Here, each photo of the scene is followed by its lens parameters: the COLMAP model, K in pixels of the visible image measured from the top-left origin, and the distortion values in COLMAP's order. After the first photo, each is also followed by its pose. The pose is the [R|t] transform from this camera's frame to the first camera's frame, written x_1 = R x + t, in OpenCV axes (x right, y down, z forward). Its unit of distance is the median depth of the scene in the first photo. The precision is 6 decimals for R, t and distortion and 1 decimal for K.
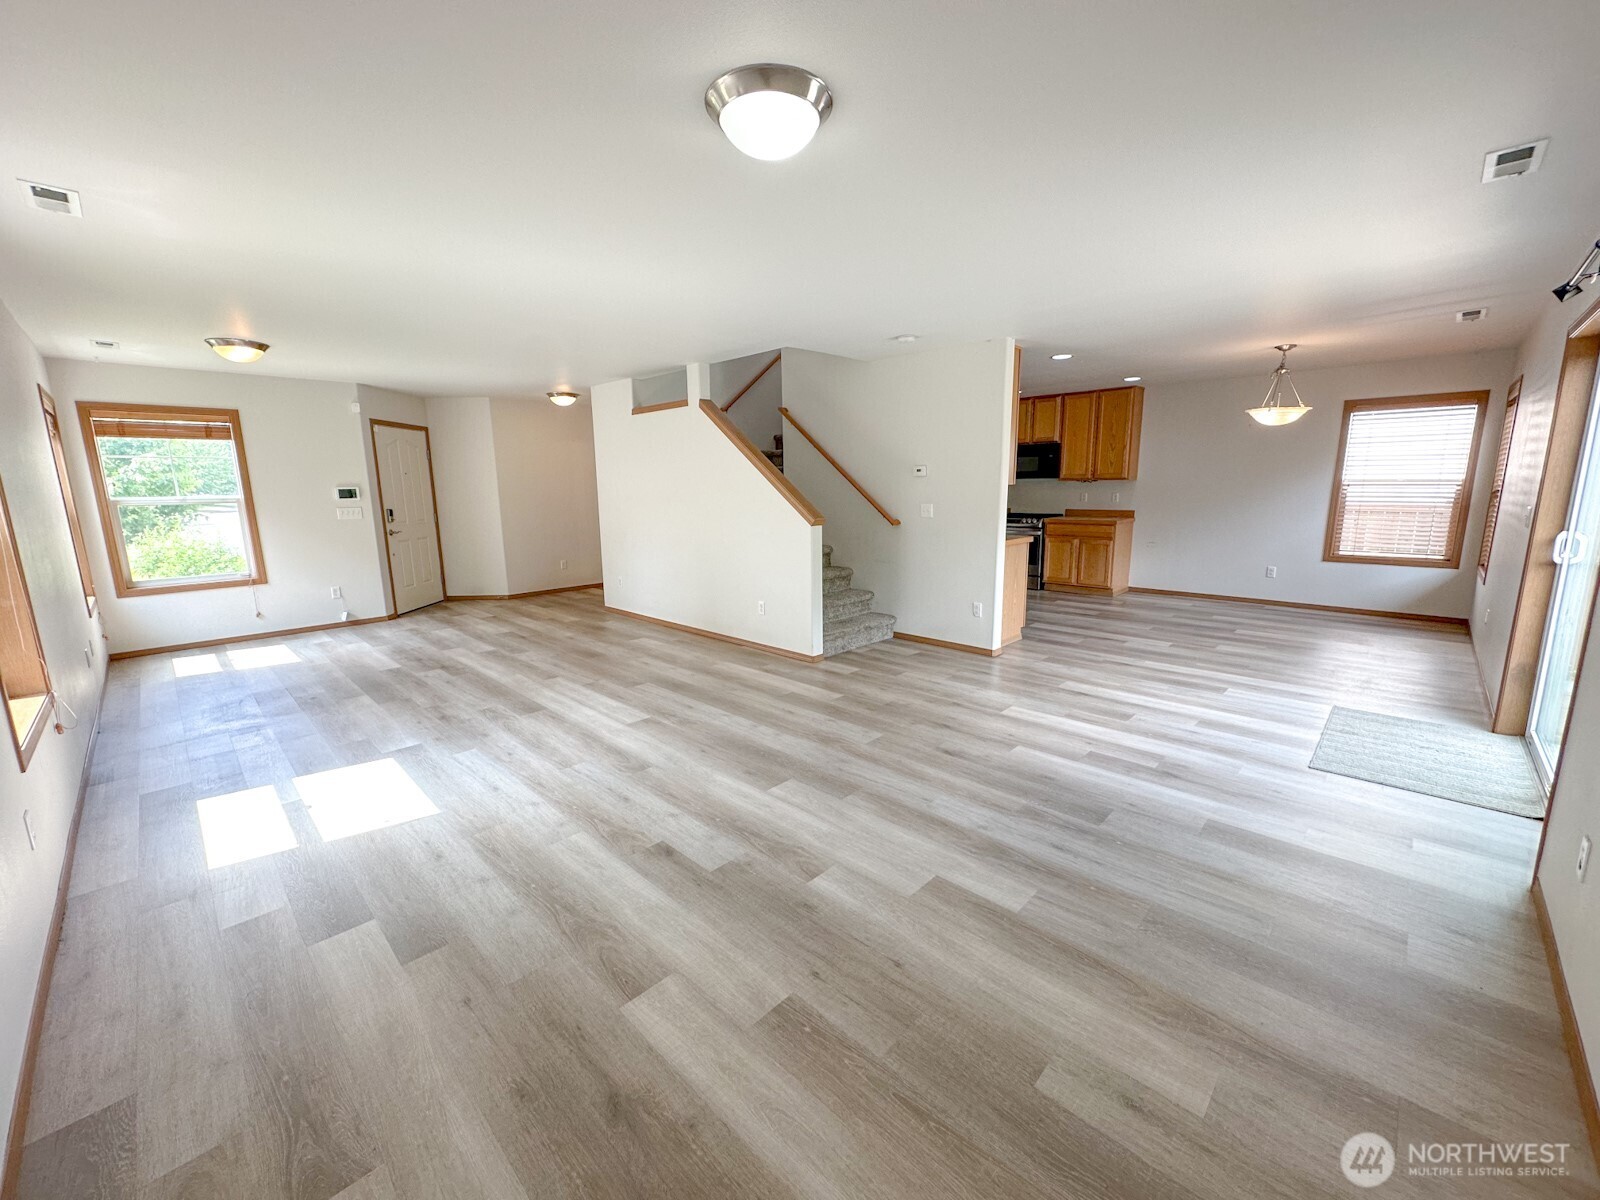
lens RADIAL K [[634.9, 0, 800.0], [0, 634.9, 600.0], [0, 0, 1]] dist [-0.000667, 0.000200]
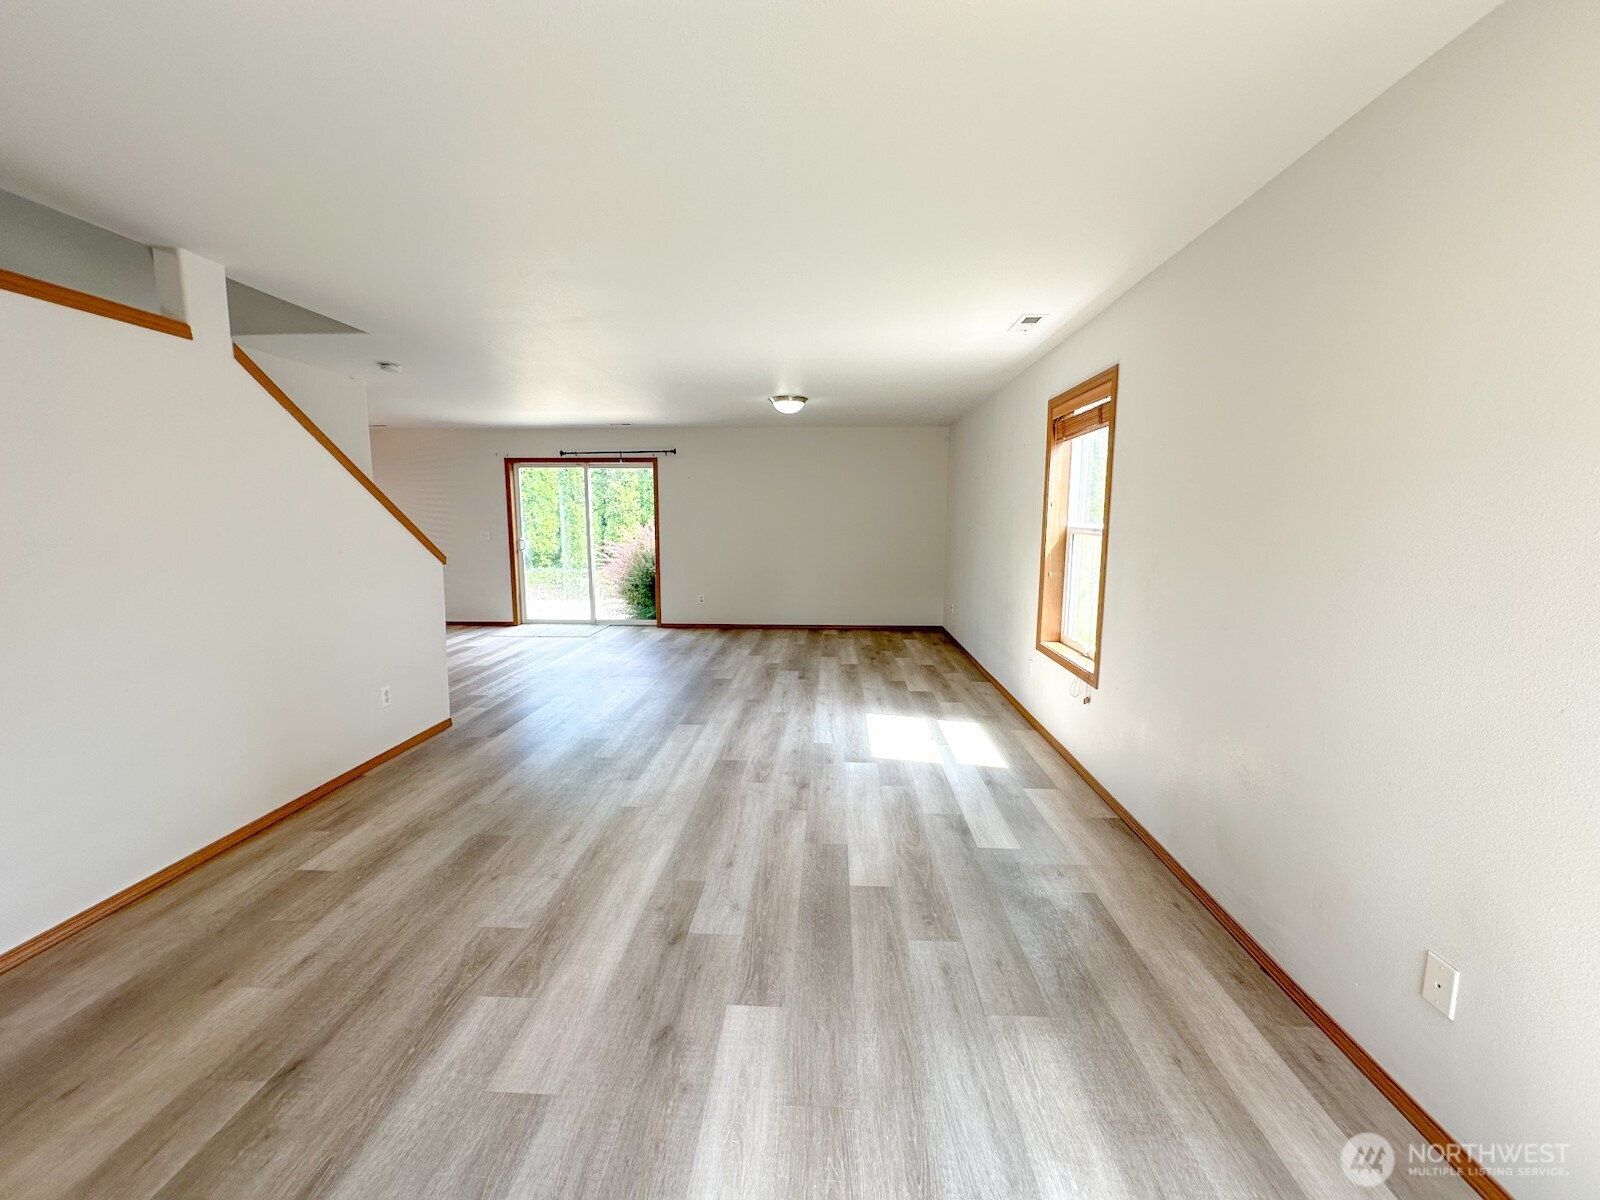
lens RADIAL K [[634.9, 0, 800.0], [0, 634.9, 600.0], [0, 0, 1]] dist [-0.000667, 0.000200]
pose [[-0.661751, -0.085467, 0.744836, -1.198088], [0.143535, 0.960661, 0.237756, -0.259378], [-0.735856, 0.264245, -0.623451, 1.504842]]
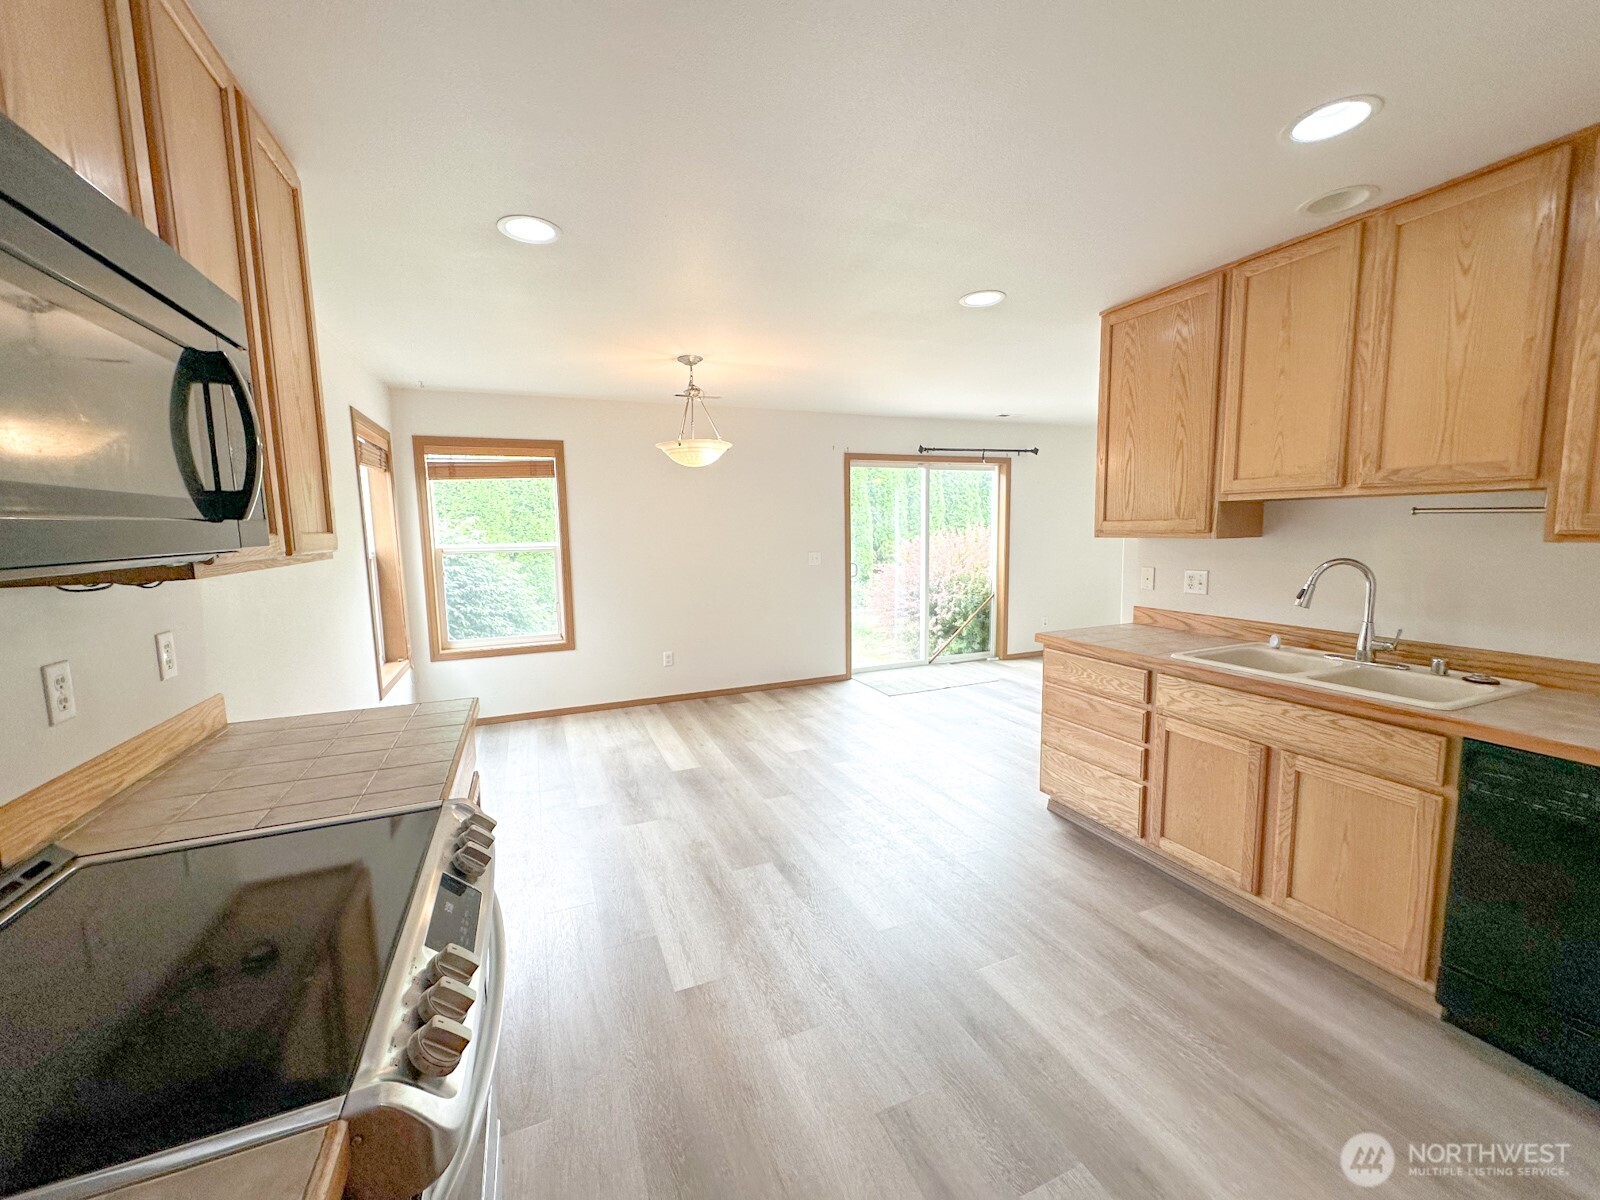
lens RADIAL K [[634.9, 0, 800.0], [0, 634.9, 600.0], [0, 0, 1]] dist [-0.000667, 0.000200]
pose [[-0.919293, -0.014743, 0.393297, 0.485055], [0.101105, 0.956915, 0.272196, -0.434126], [-0.380365, 0.289992, -0.878195, 2.270495]]
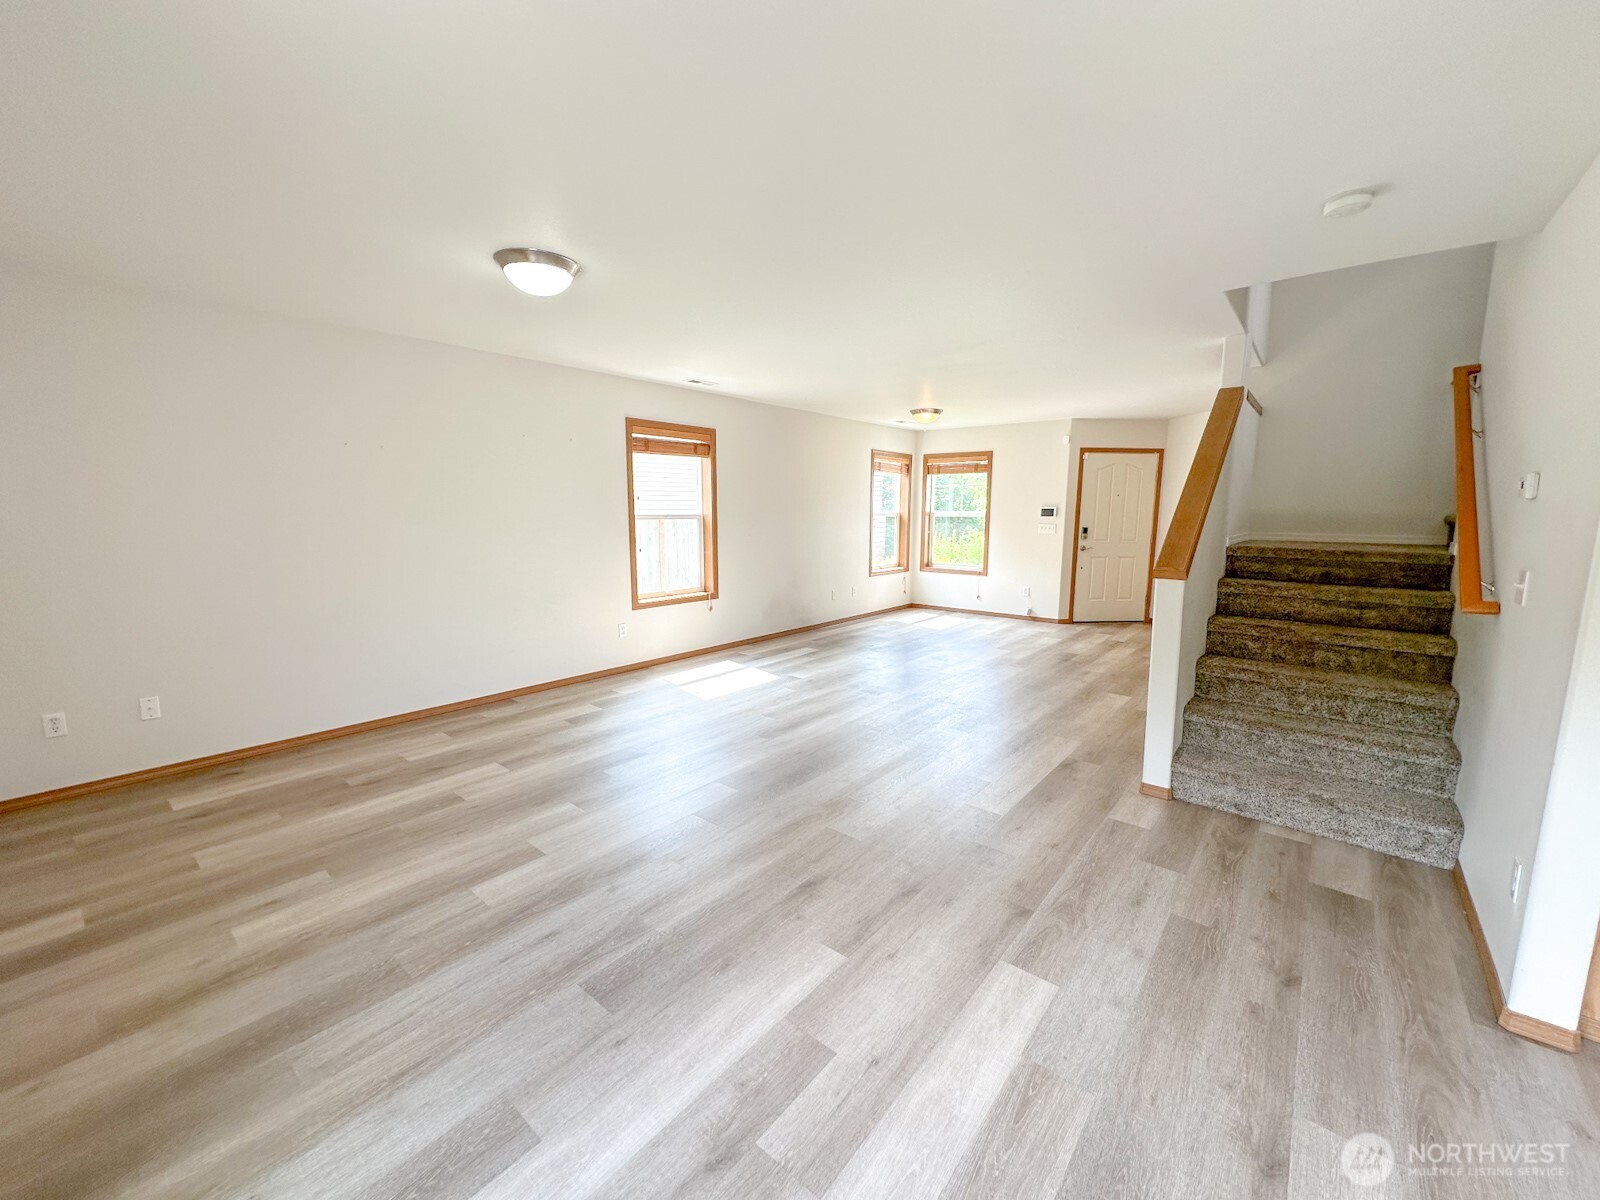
lens RADIAL K [[634.1, 0, 802.2], [0, 634.1, 603.4], [0, 0, 1]] dist [-0.003555, -0.000231]
pose [[0.080498, 0.163909, -0.983186, 0.767878], [-0.188695, 0.971056, 0.146438, -0.148296], [0.978731, 0.173734, 0.109097, 0.746602]]
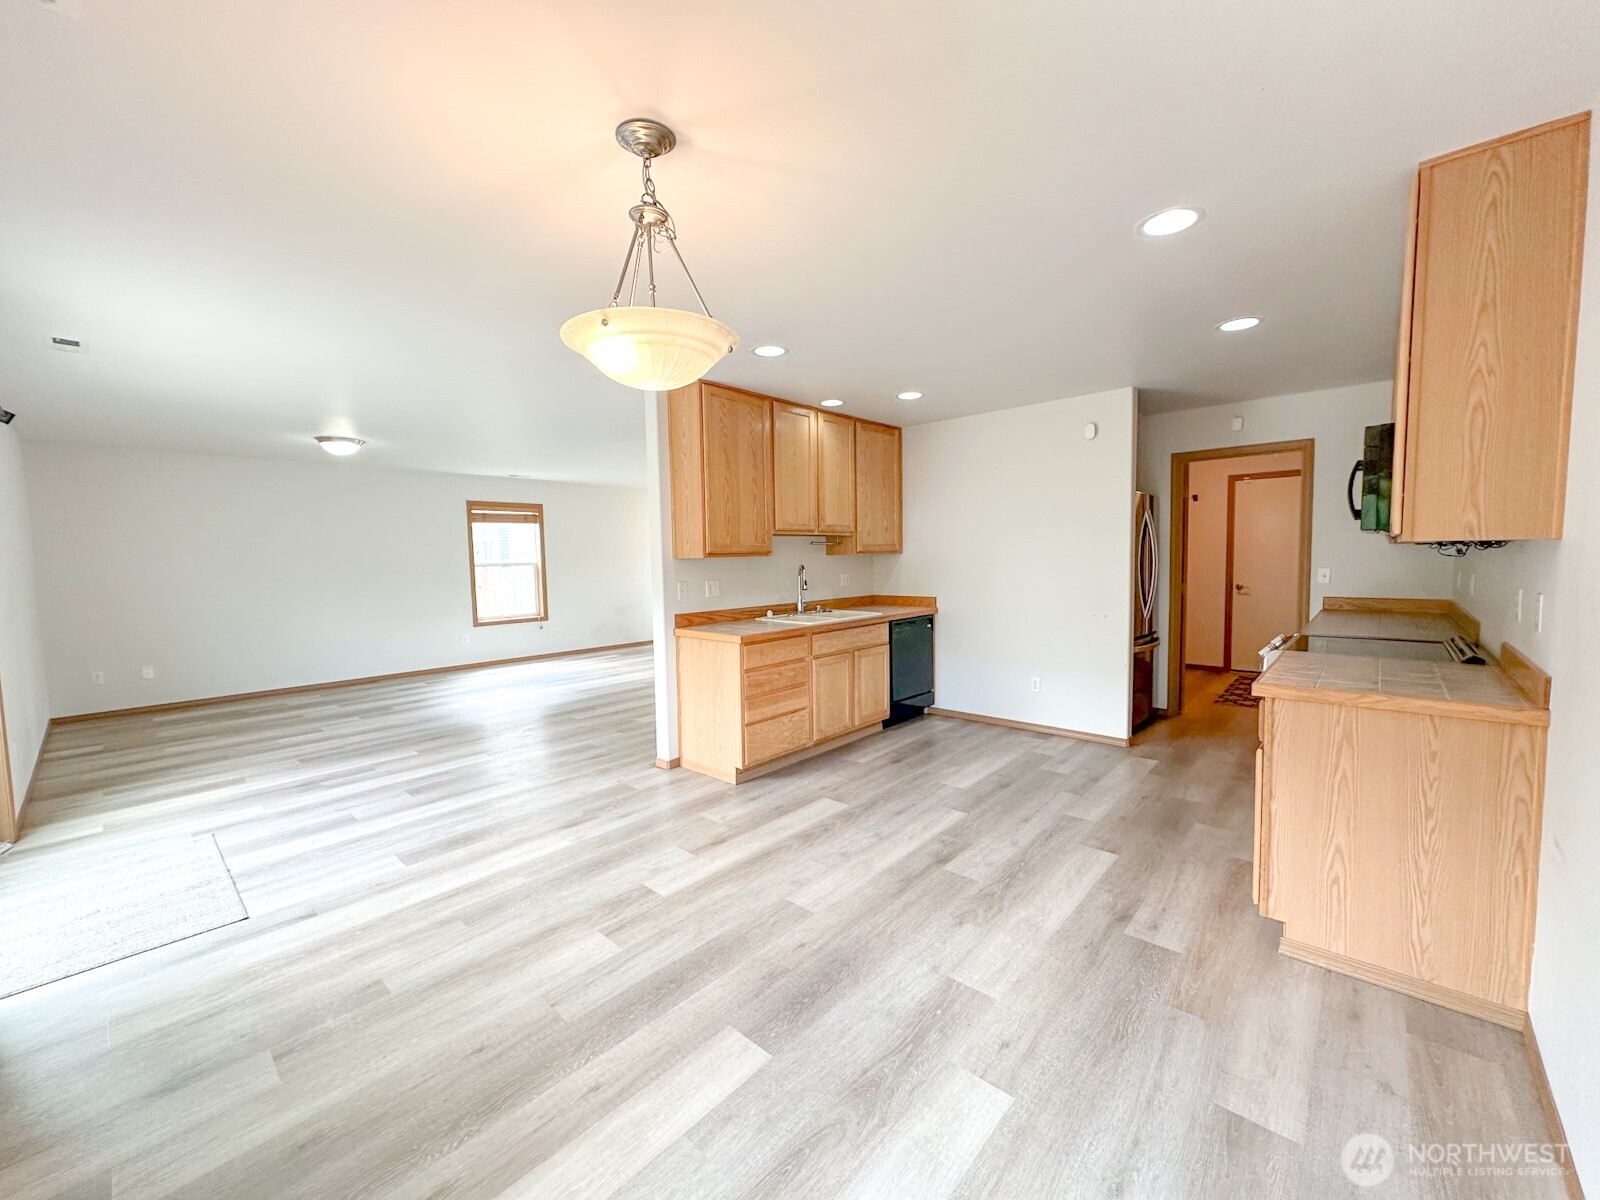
lens RADIAL K [[640.9, 0, 800.0], [0, 640.9, 600.0], [0, 0, 1]] dist [-0.001509, -0.000134]
pose [[0.032874, 0.084273, -0.995900, 1.495195], [-0.162816, 0.983580, 0.077856, -0.286500], [0.986109, 0.159590, 0.046055, 1.490656]]
